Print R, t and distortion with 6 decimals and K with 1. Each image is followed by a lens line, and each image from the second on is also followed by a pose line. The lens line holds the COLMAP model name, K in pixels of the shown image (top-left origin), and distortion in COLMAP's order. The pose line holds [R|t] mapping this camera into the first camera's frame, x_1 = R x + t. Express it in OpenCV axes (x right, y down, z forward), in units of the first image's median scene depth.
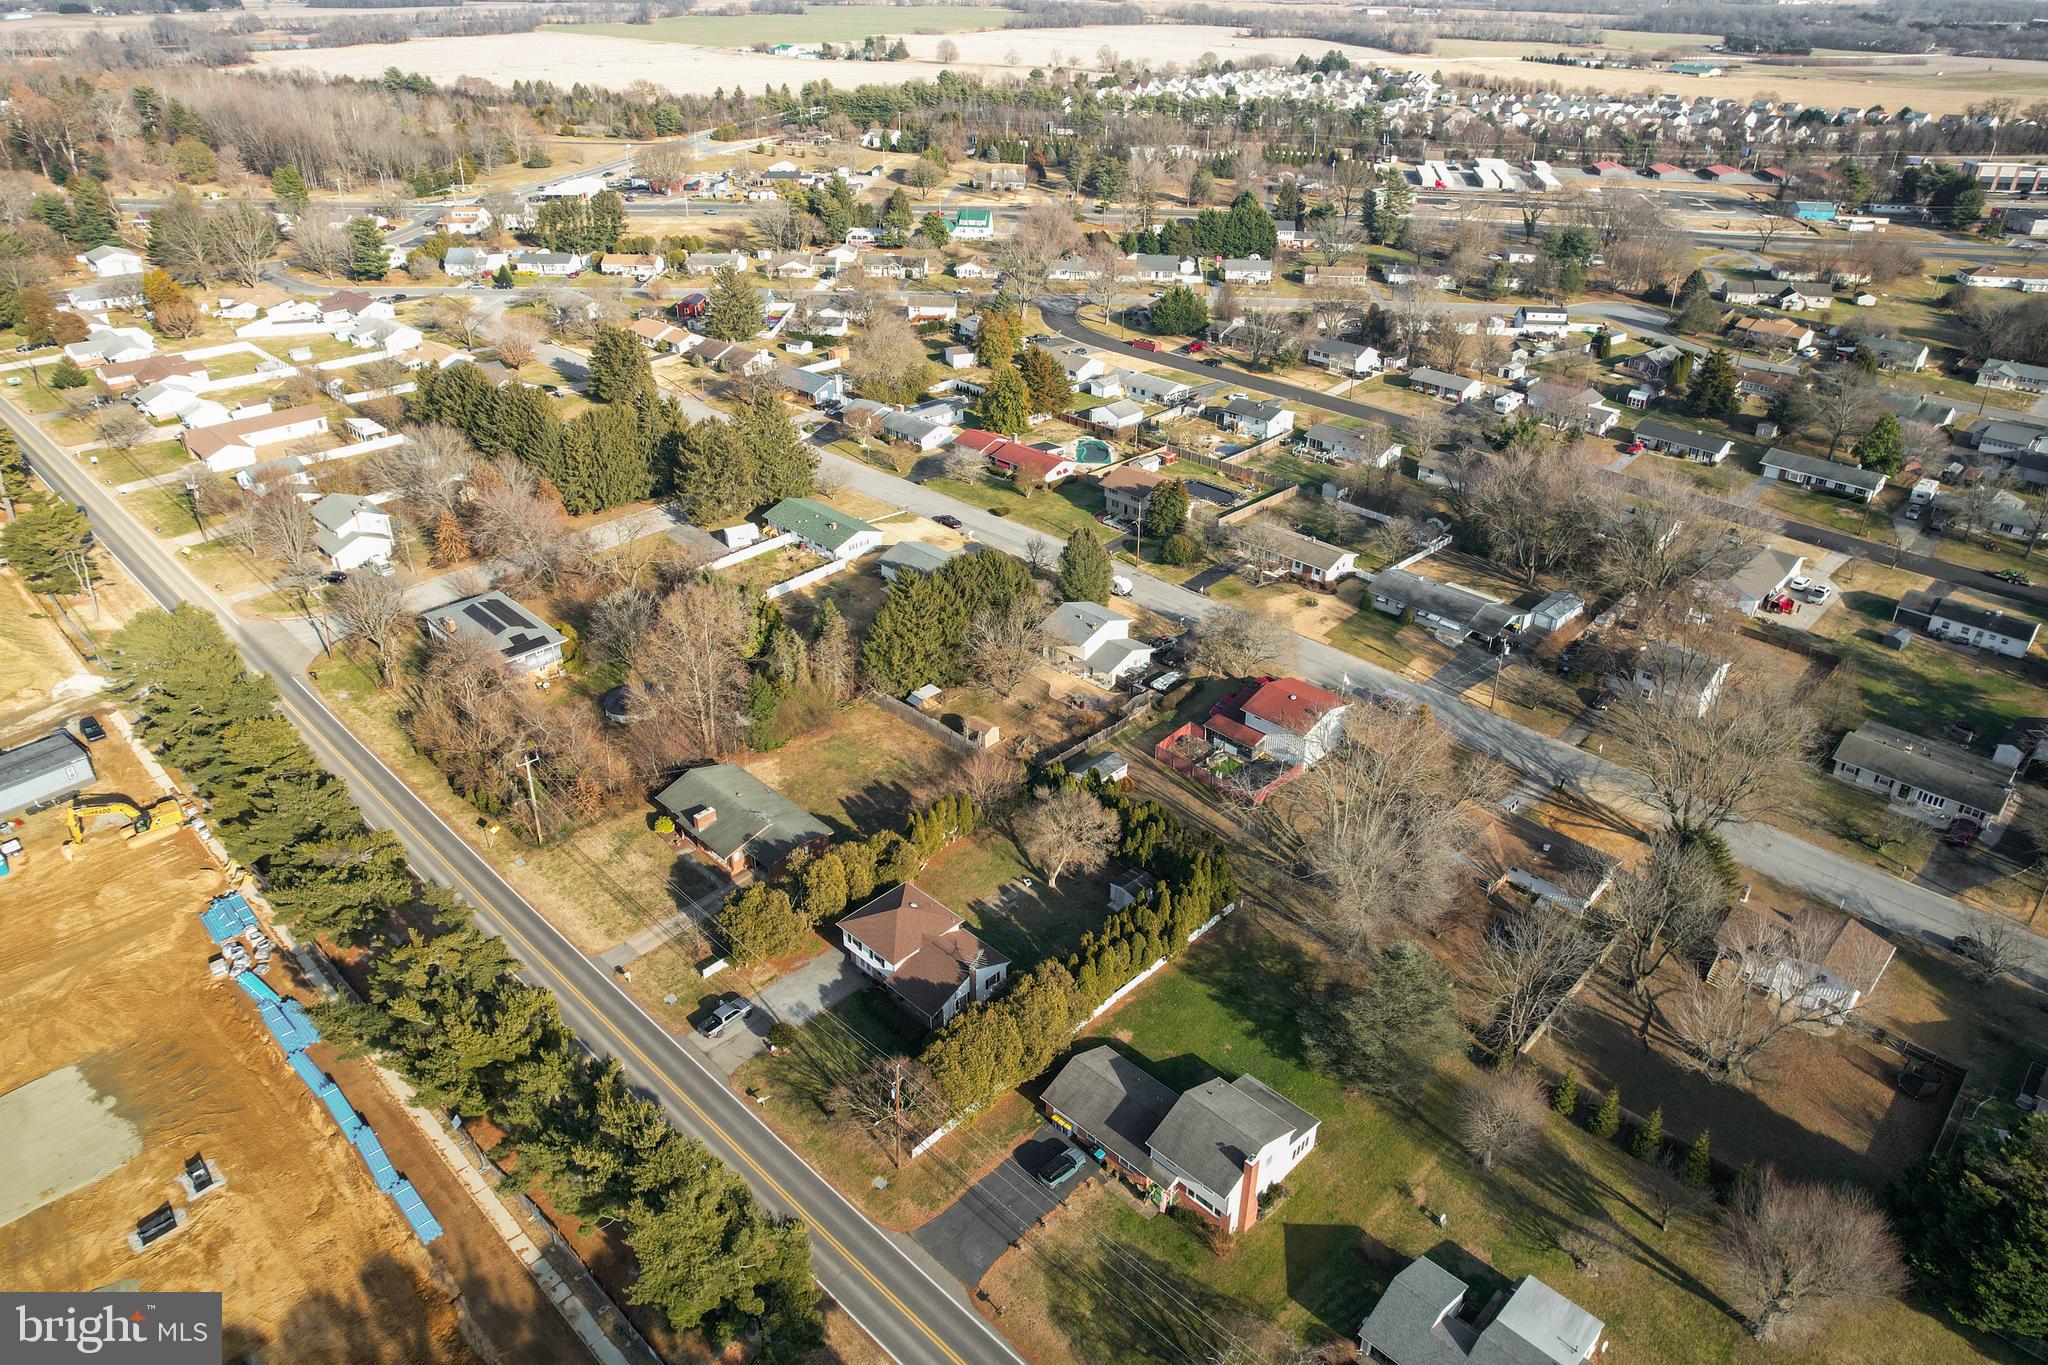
lens RADIAL K [[1336.7, 0, 1024.0], [0, 1336.7, 682.5], [0, 0, 1]] dist [-0.063747, -0.000101]
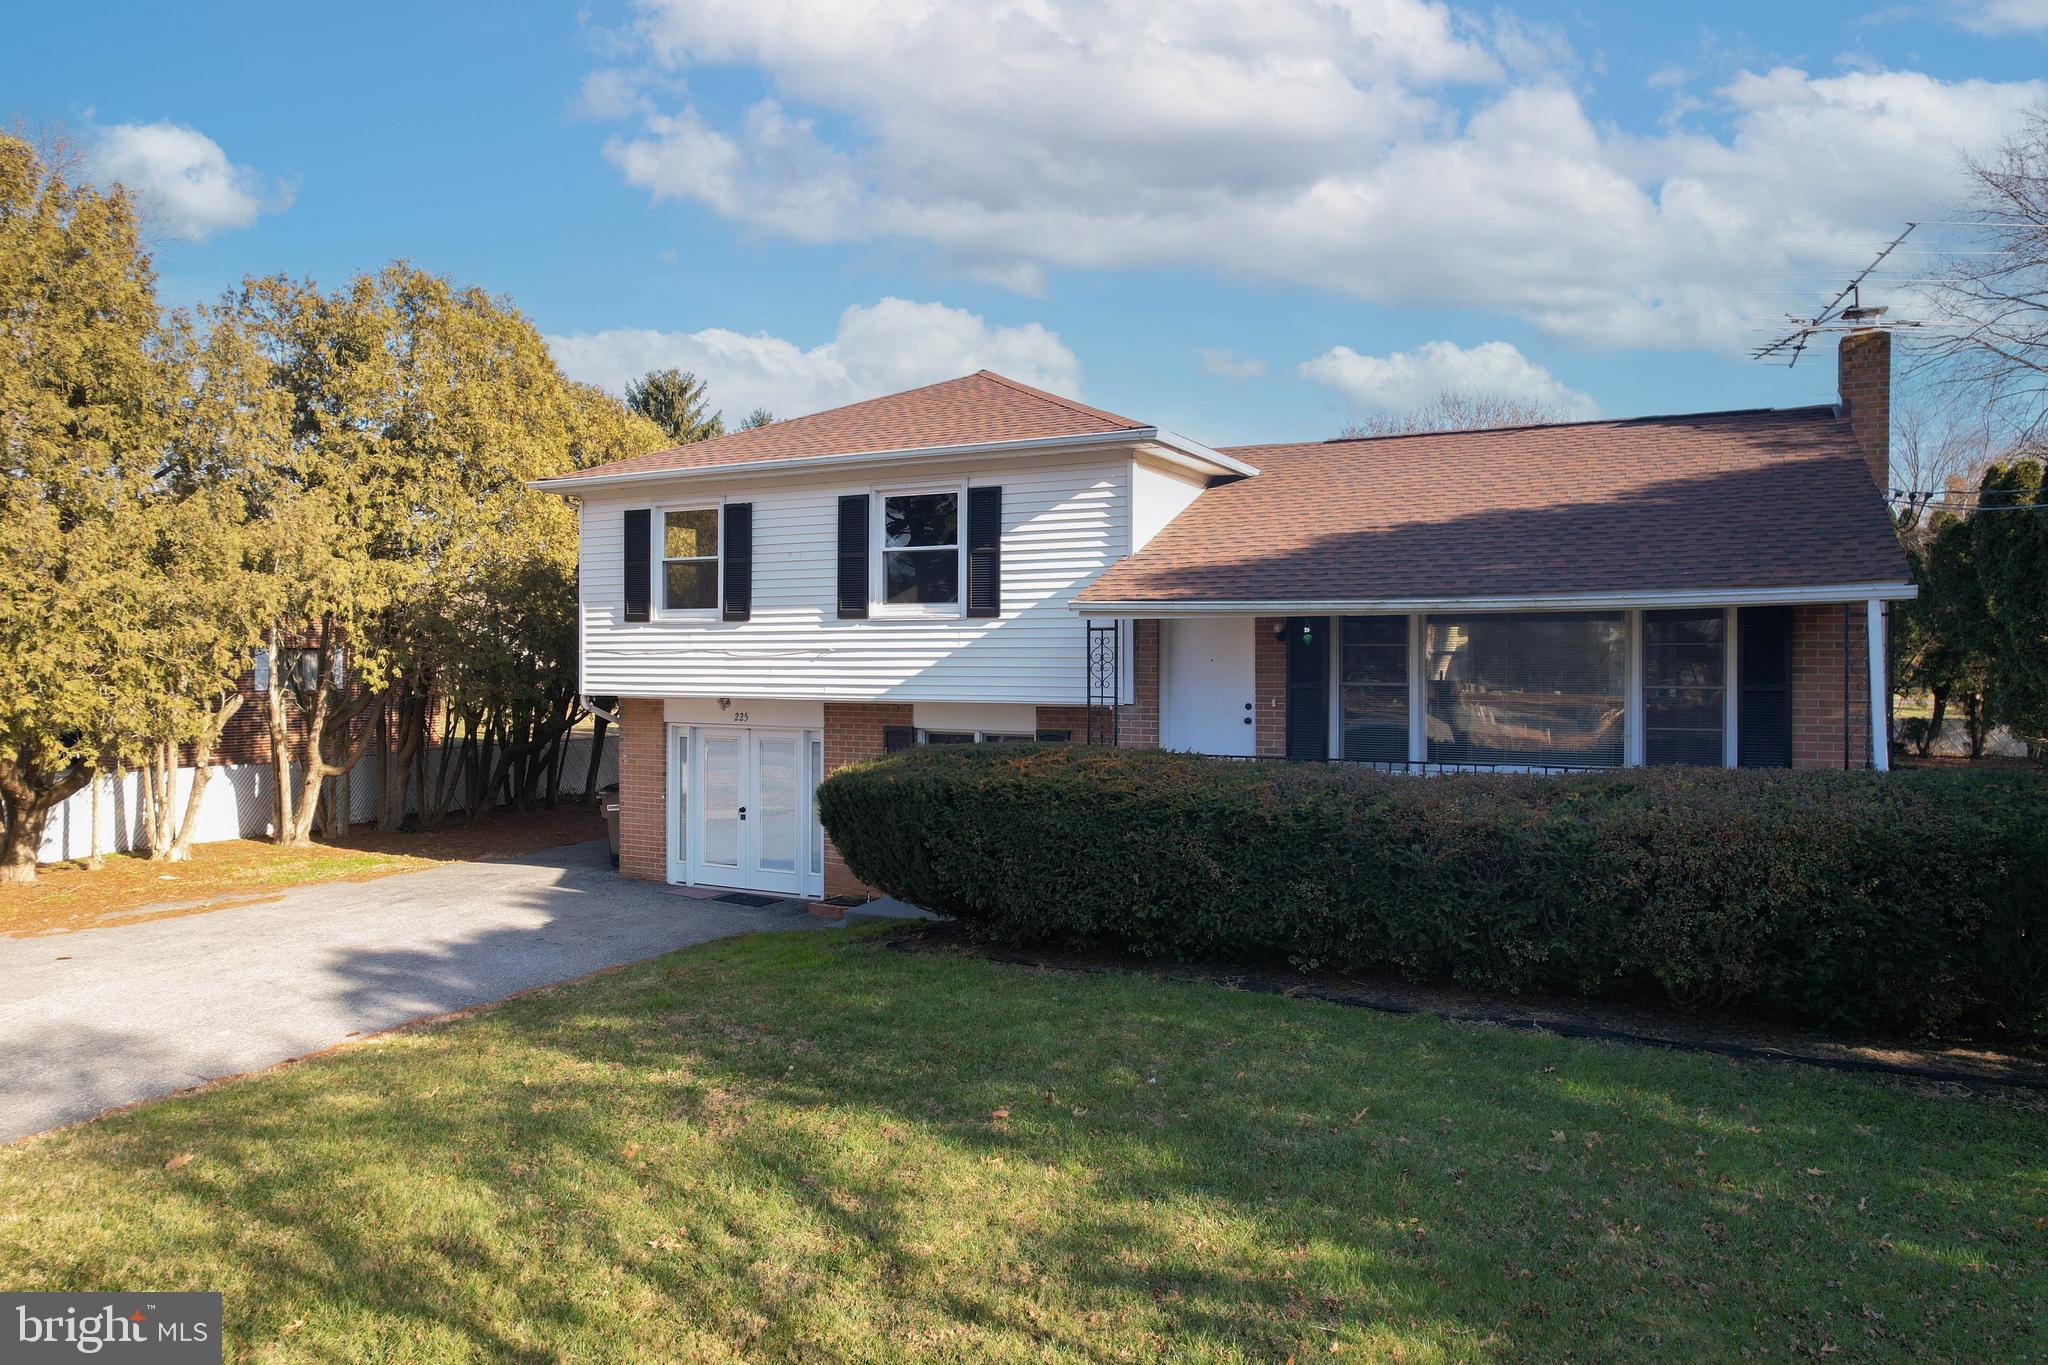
lens RADIAL K [[1316.1, 0, 1036.9], [0, 1316.1, 708.6], [0, 0, 1]] dist [-0.087269, 0.068189]
pose [[0.952794, -0.000126, 0.303618, -0.130881], [0.149742, 0.870116, -0.469549, 0.263271], [-0.264124, 0.492848, 0.829060, 0.876968]]
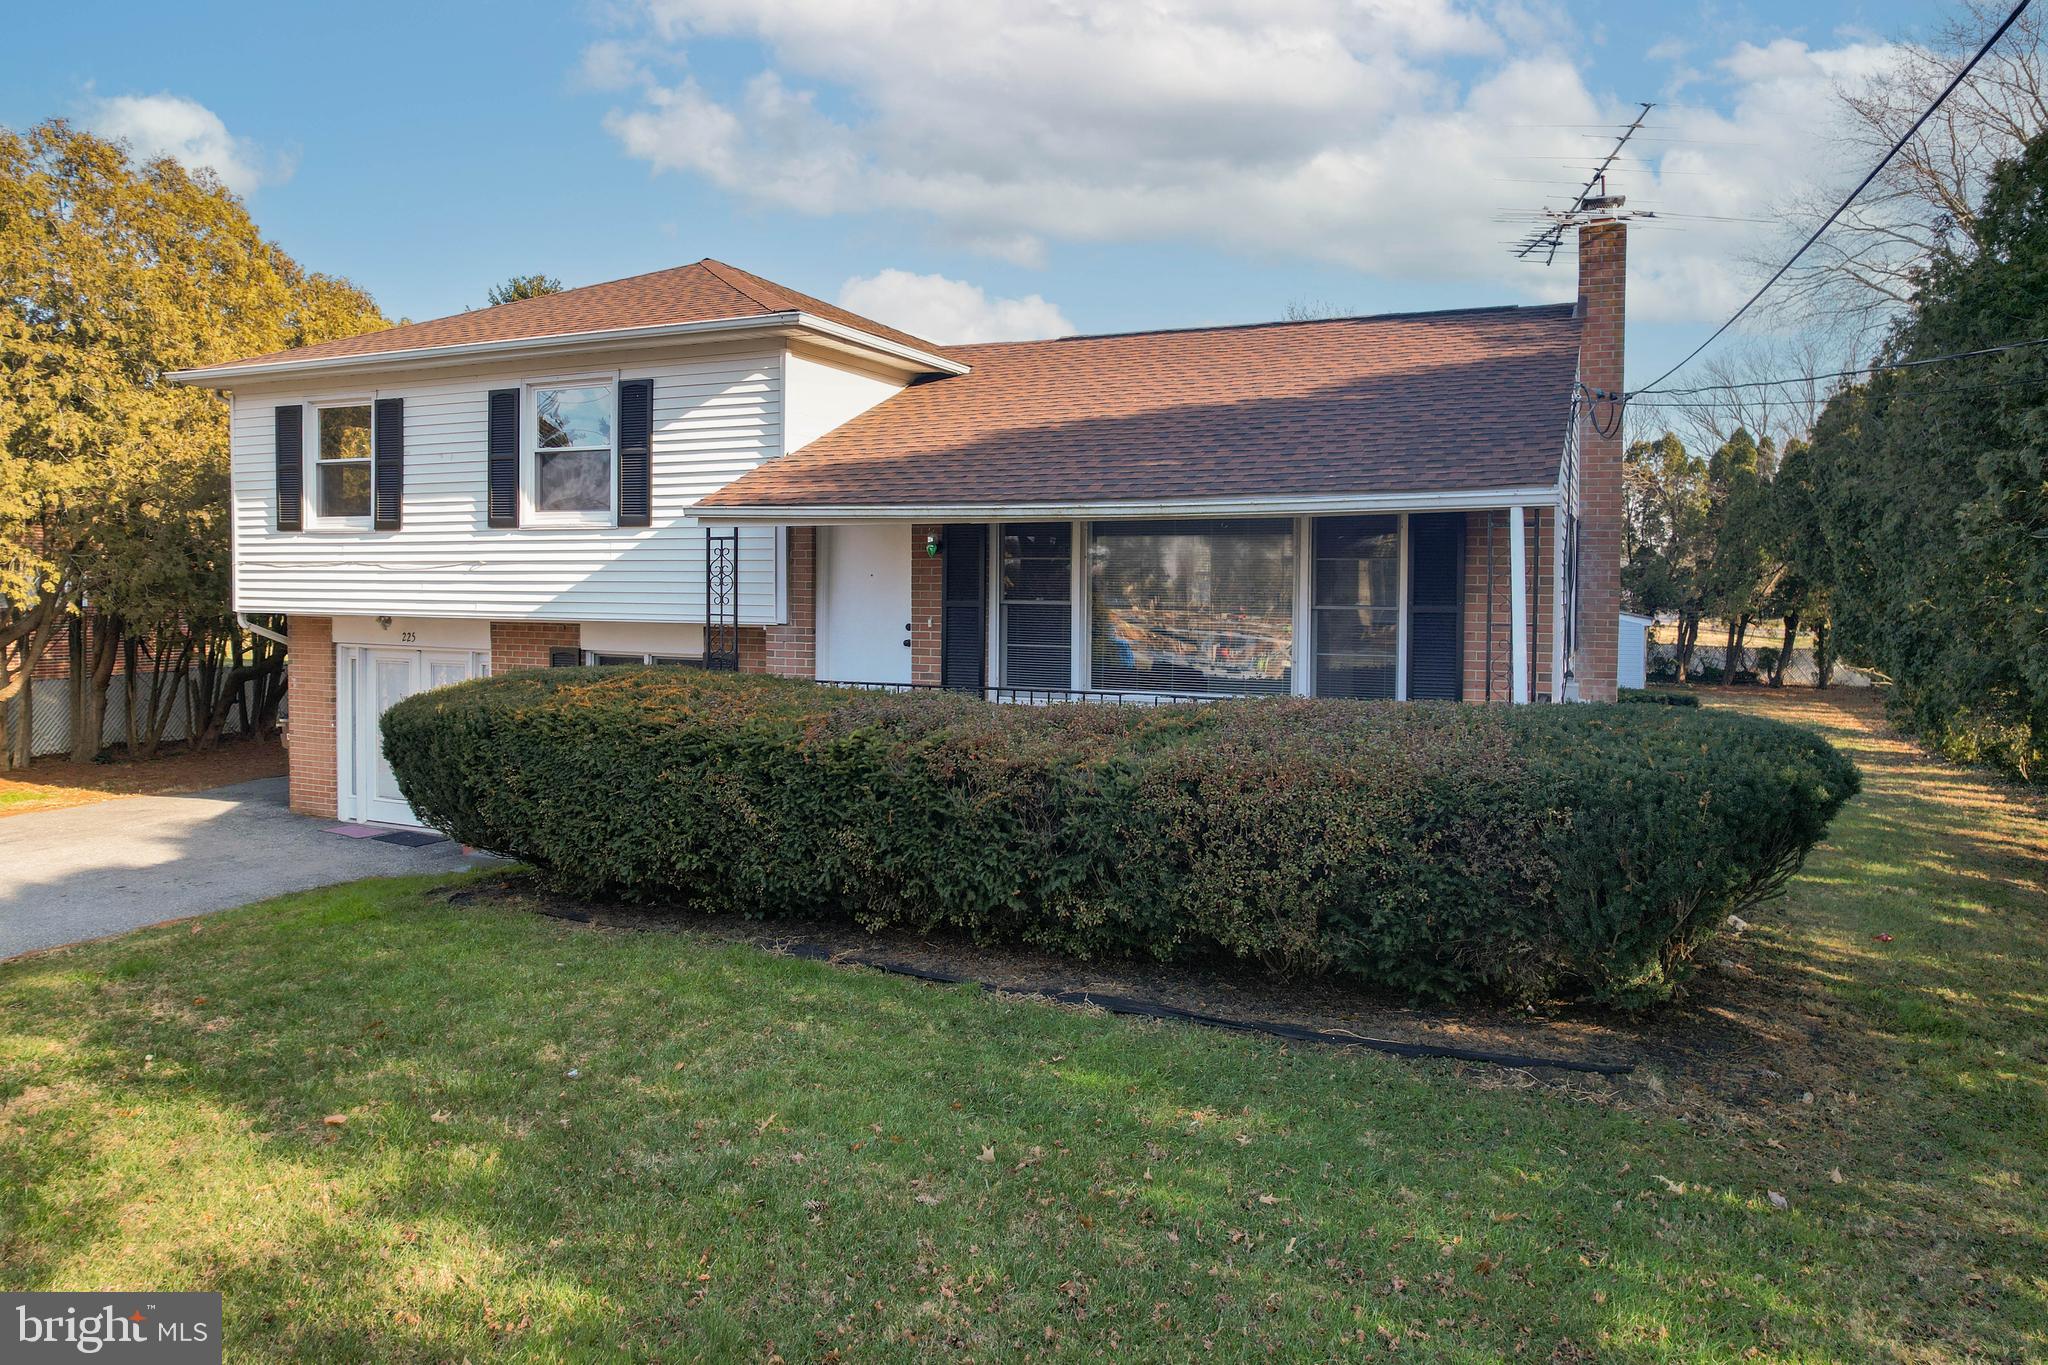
lens RADIAL K [[1336.7, 0, 1024.0], [0, 1336.7, 682.5], [0, 0, 1]] dist [-0.063747, -0.000101]
pose [[0.930418, -0.007996, 0.366412, -0.112003], [0.175372, 0.887588, -0.425948, 0.262159], [-0.321817, 0.460568, 0.827231, 0.879321]]
